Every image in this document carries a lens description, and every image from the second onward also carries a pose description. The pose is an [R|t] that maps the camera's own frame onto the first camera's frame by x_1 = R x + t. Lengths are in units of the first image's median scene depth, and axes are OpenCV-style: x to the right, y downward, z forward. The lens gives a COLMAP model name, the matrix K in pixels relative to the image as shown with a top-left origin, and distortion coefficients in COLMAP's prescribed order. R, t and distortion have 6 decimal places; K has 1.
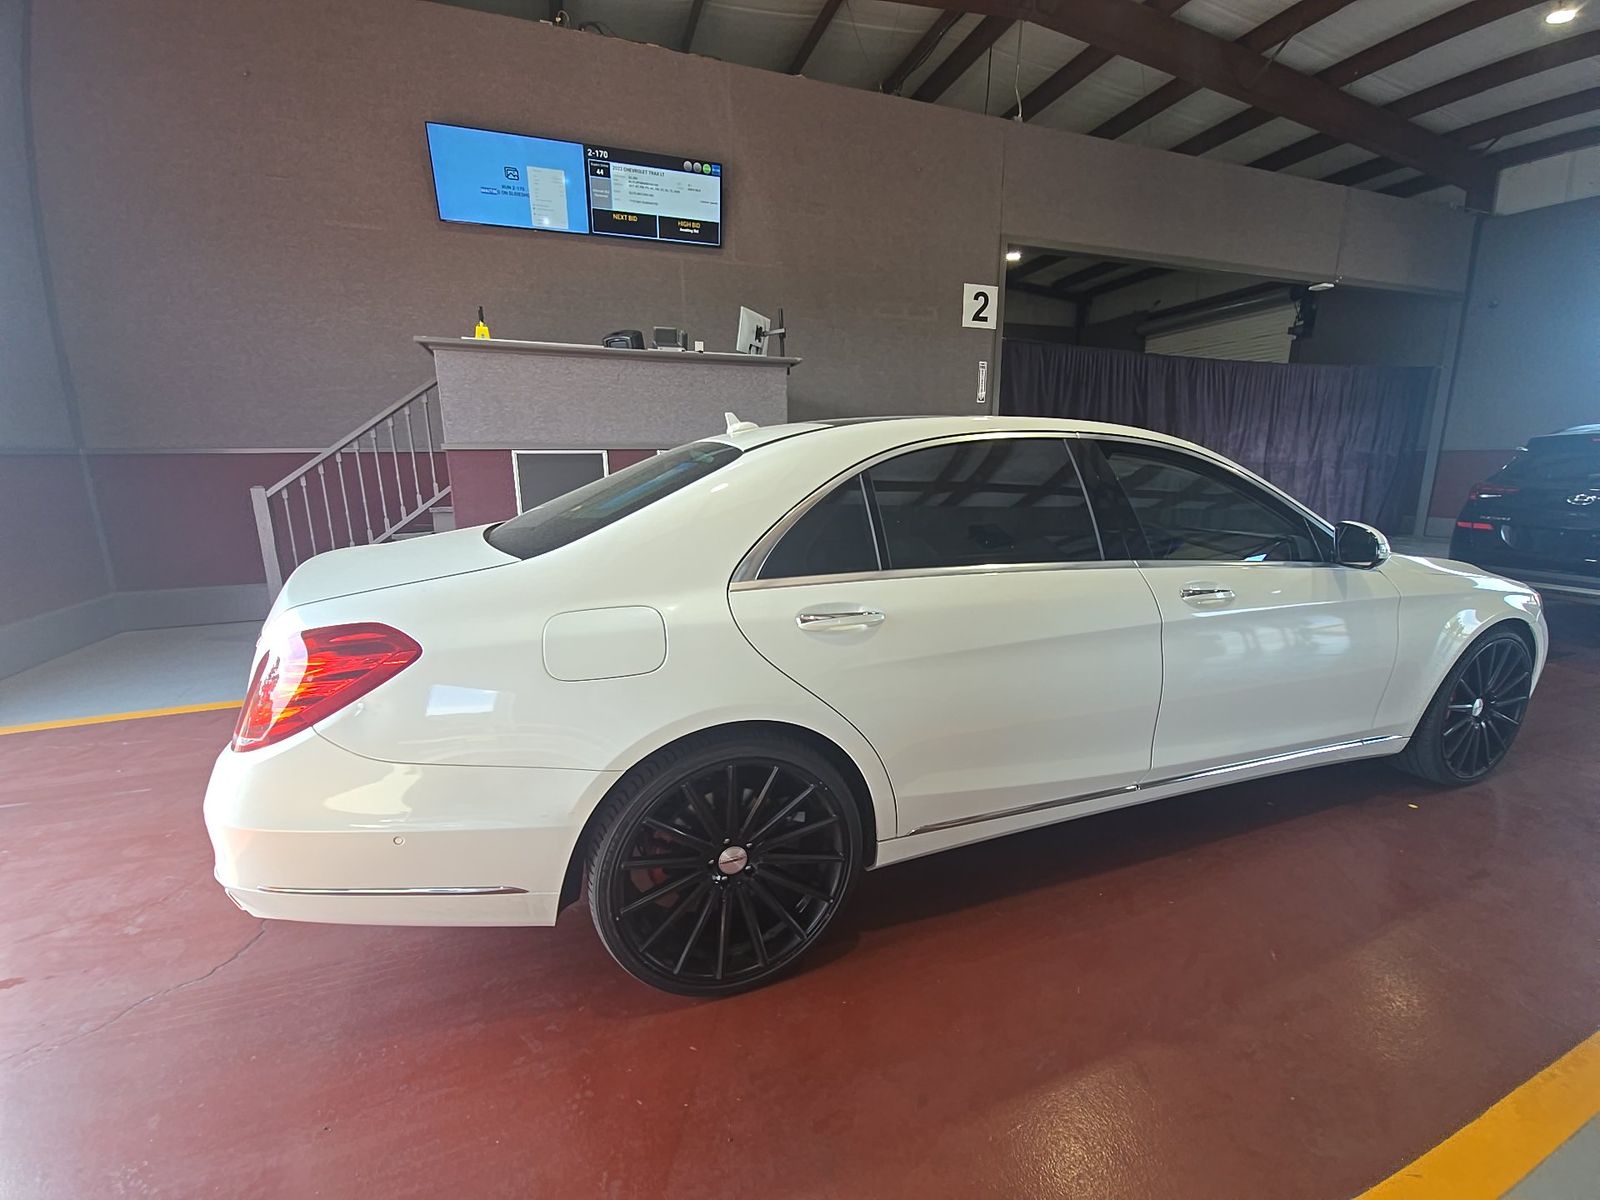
lens RADIAL K [[647.5, 0, 800.0], [0, 647.5, 600.0], [0, 0, 1]] dist [0.000720, 0.000112]
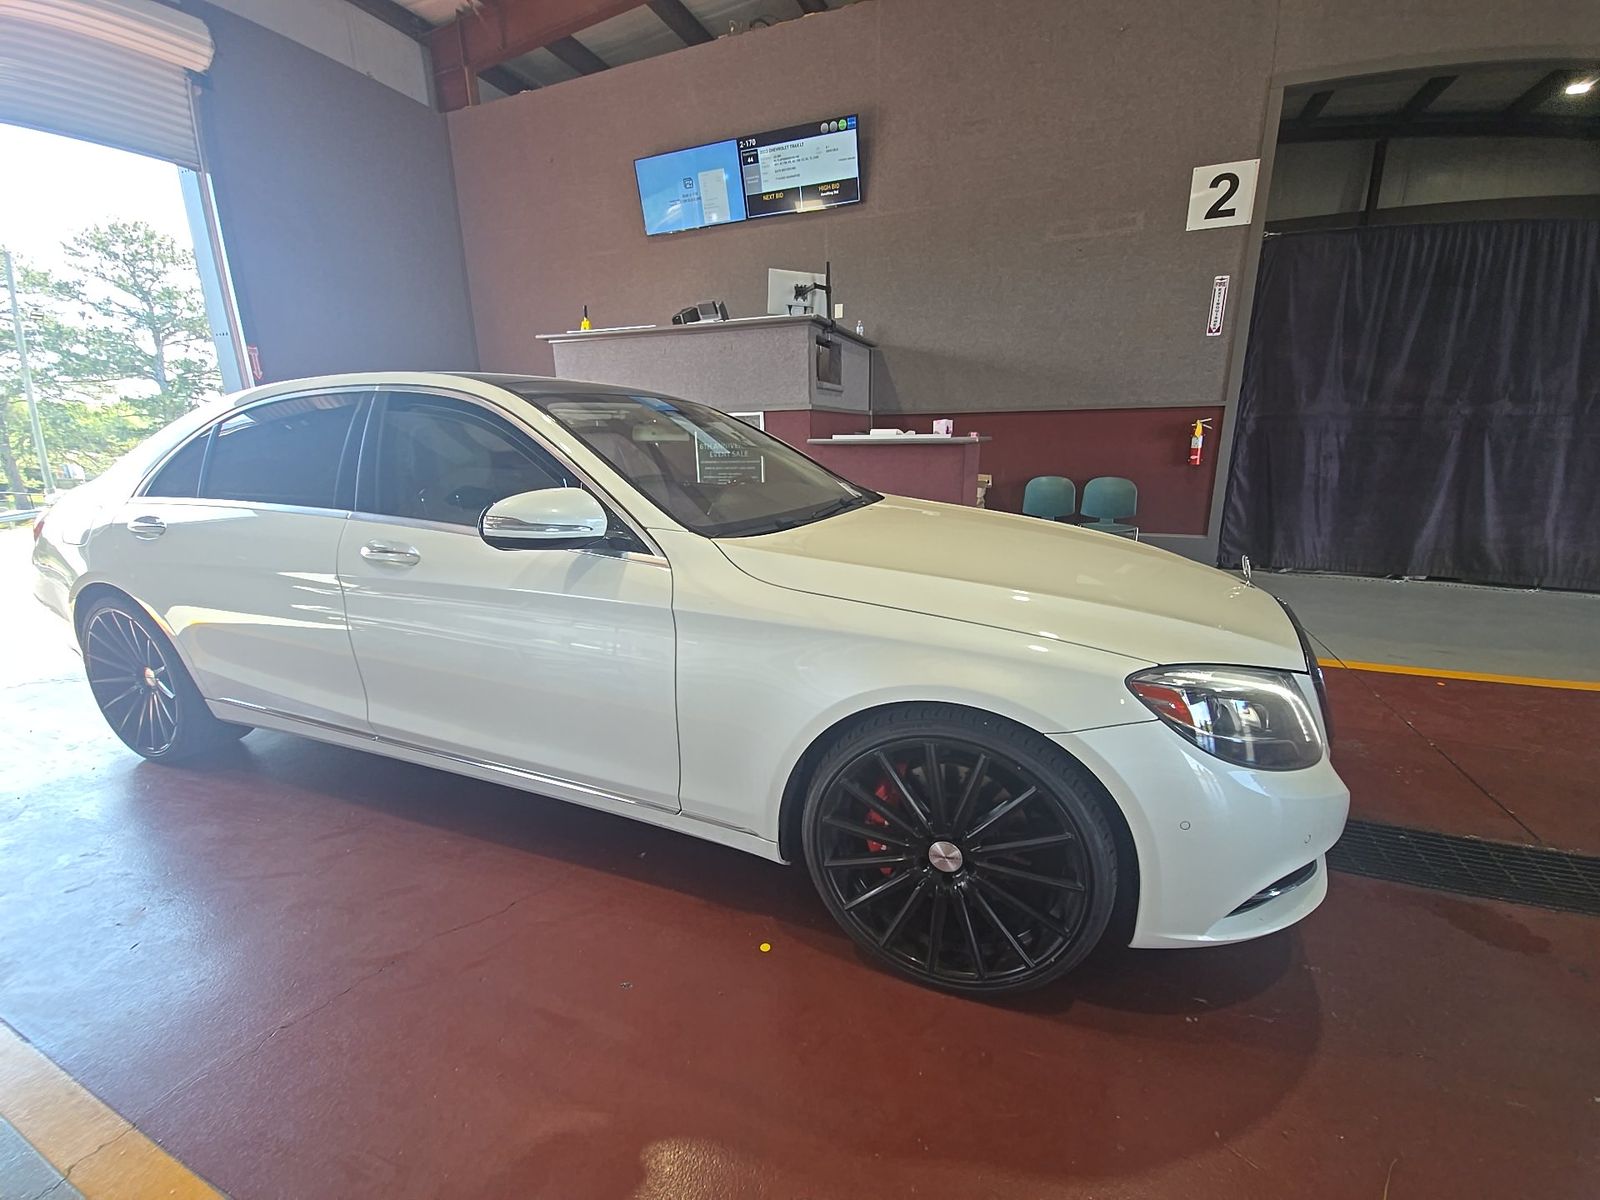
lens RADIAL K [[665.4, 0, 792.0], [0, 665.4, 594.2], [0, 0, 1]] dist [-0.000655, 0.000031]
pose [[0.758619, 0.138972, -0.636540, 0.538505], [-0.124584, 0.989901, 0.067643, -0.023549], [0.639512, 0.027987, 0.768271, 0.202241]]
